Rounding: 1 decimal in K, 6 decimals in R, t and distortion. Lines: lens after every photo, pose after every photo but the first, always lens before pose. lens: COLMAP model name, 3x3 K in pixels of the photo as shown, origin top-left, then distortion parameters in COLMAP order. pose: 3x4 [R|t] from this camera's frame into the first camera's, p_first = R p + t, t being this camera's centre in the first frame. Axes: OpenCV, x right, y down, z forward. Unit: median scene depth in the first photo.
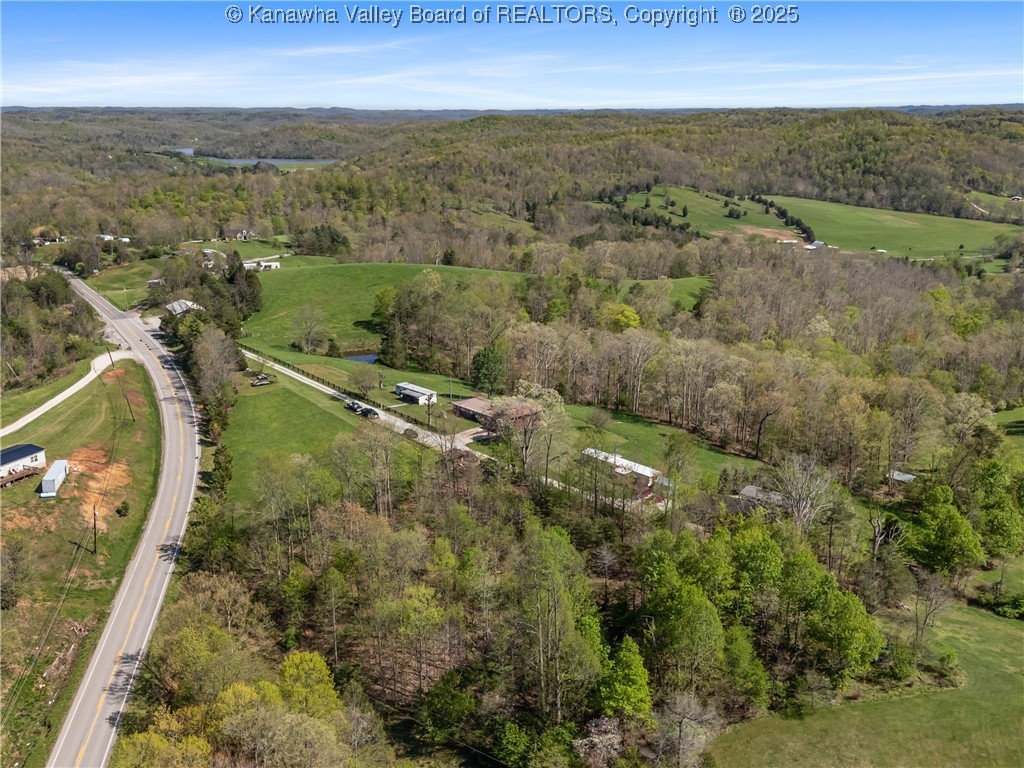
lens RADIAL K [[1000.9, 0, 512.0], [0, 1000.9, 384.0], [0, 0, 1]] dist [0.110664, -0.172250]
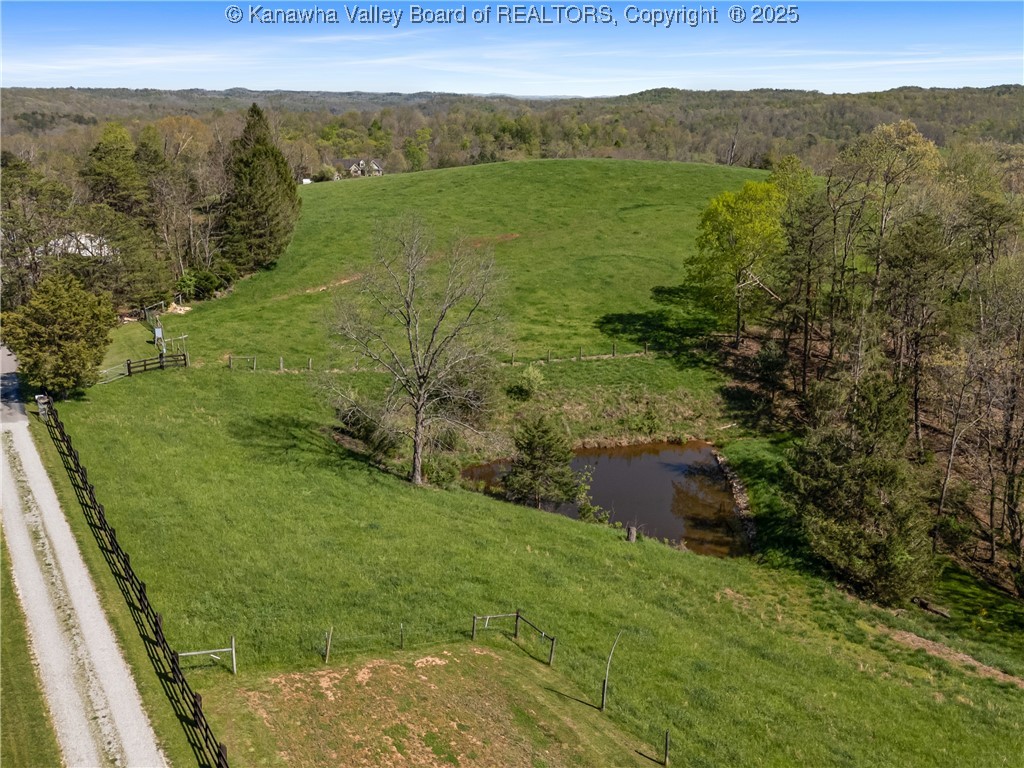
lens RADIAL K [[1000.9, 0, 512.0], [0, 1000.9, 384.0], [0, 0, 1]] dist [0.110664, -0.172250]
pose [[0.988688, 0.048513, -0.141921, -0.054774], [-0.046907, 0.998792, 0.014638, -0.018131], [0.142460, -0.007815, 0.989770, 0.282683]]
